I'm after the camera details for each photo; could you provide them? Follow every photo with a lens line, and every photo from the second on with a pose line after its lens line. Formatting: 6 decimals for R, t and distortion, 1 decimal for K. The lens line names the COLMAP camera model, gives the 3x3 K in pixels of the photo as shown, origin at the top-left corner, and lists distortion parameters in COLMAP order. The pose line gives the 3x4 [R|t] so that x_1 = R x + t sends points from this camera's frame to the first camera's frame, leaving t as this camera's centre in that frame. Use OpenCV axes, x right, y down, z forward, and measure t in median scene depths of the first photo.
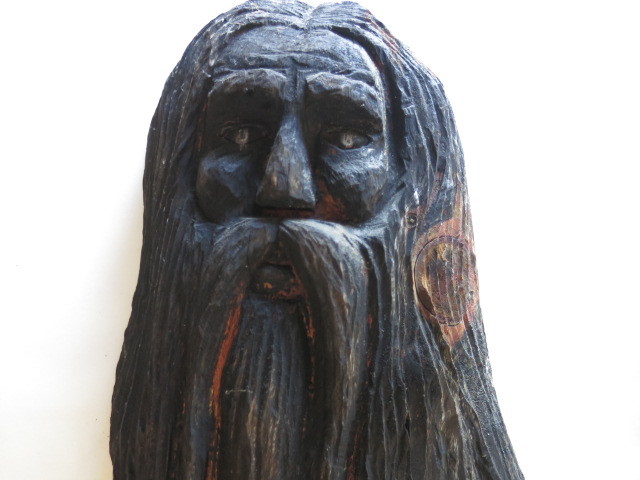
lens RADIAL K [[450.6, 0, 299.8], [0, 450.6, 263.7], [0, 0, 1]] dist [-0.019497, 0.013311]
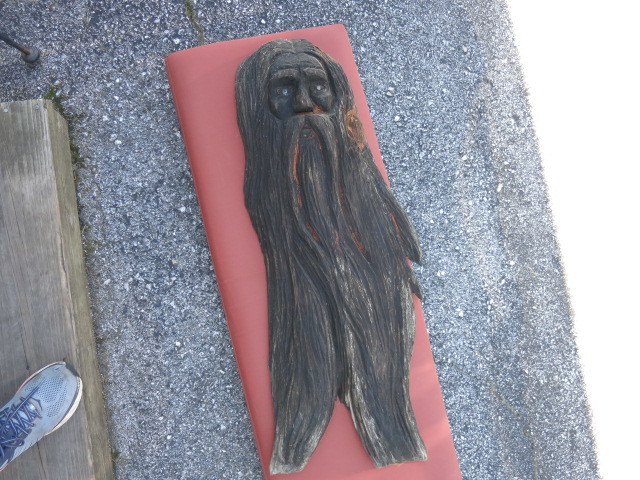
lens RADIAL K [[450.6, 0, 319.8], [0, 450.6, 239.4], [0, 0, 1]] dist [-0.019497, 0.013311]
pose [[0.945700, -0.213627, 0.244978, -0.911316], [0.205775, 0.976907, 0.057524, 0.606019], [-0.251610, -0.003990, 0.967821, -2.131530]]
